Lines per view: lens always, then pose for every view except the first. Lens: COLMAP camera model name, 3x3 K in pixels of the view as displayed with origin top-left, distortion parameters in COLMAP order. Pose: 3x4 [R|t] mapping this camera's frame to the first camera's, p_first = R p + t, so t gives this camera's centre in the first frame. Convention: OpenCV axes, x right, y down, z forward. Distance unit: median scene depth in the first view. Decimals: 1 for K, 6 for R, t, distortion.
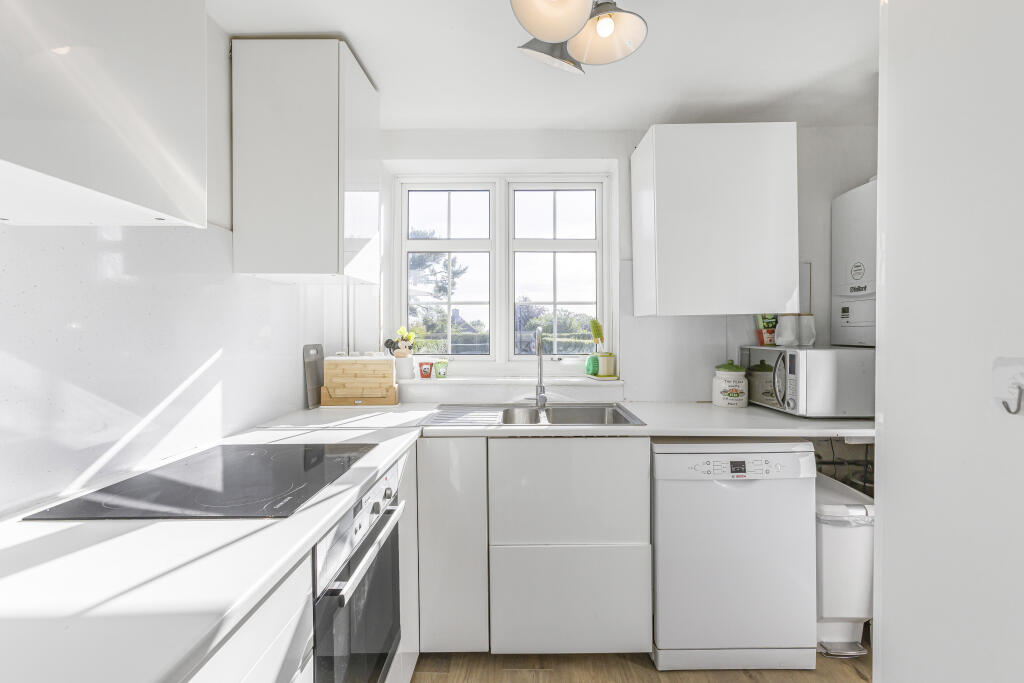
lens RADIAL K [[463.0, 0, 512.0], [0, 463.0, 341.5], [0, 0, 1]] dist [0.001397, 0.000064]
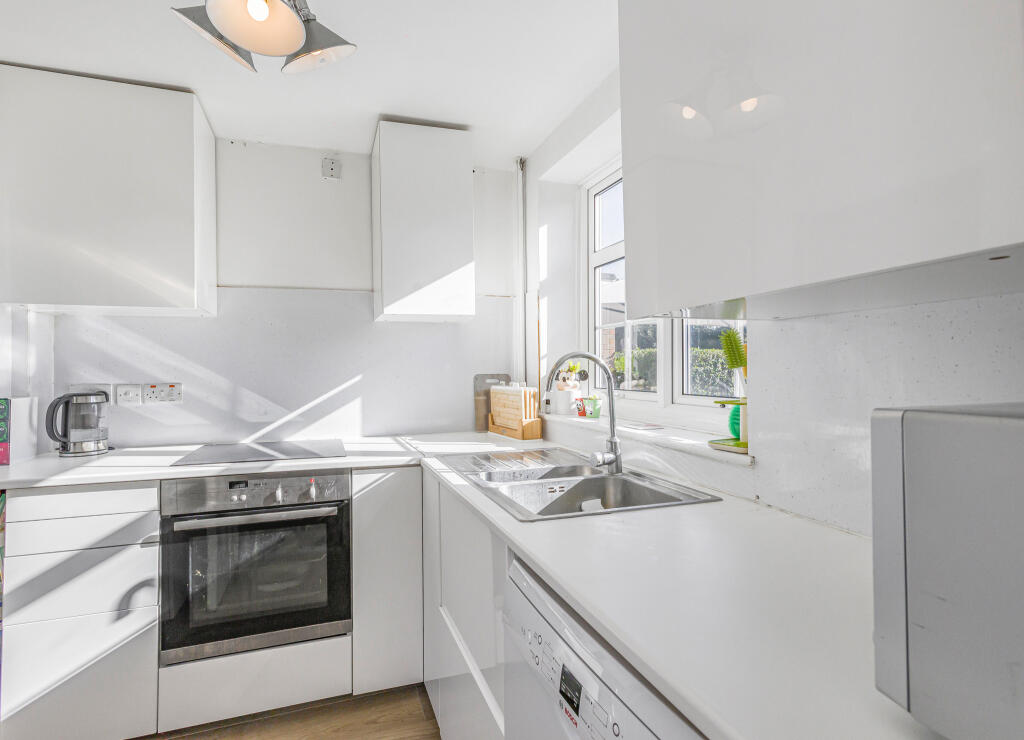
lens RADIAL K [[524.4, 0, 510.4], [0, 524.4, 366.8], [0, 0, 1]] dist [-0.002156, -0.000198]
pose [[0.334129, -0.003648, -0.942520, 1.048434], [-0.016635, 0.999814, -0.009767, 0.001139], [0.942380, 0.018943, 0.334006, 0.896783]]
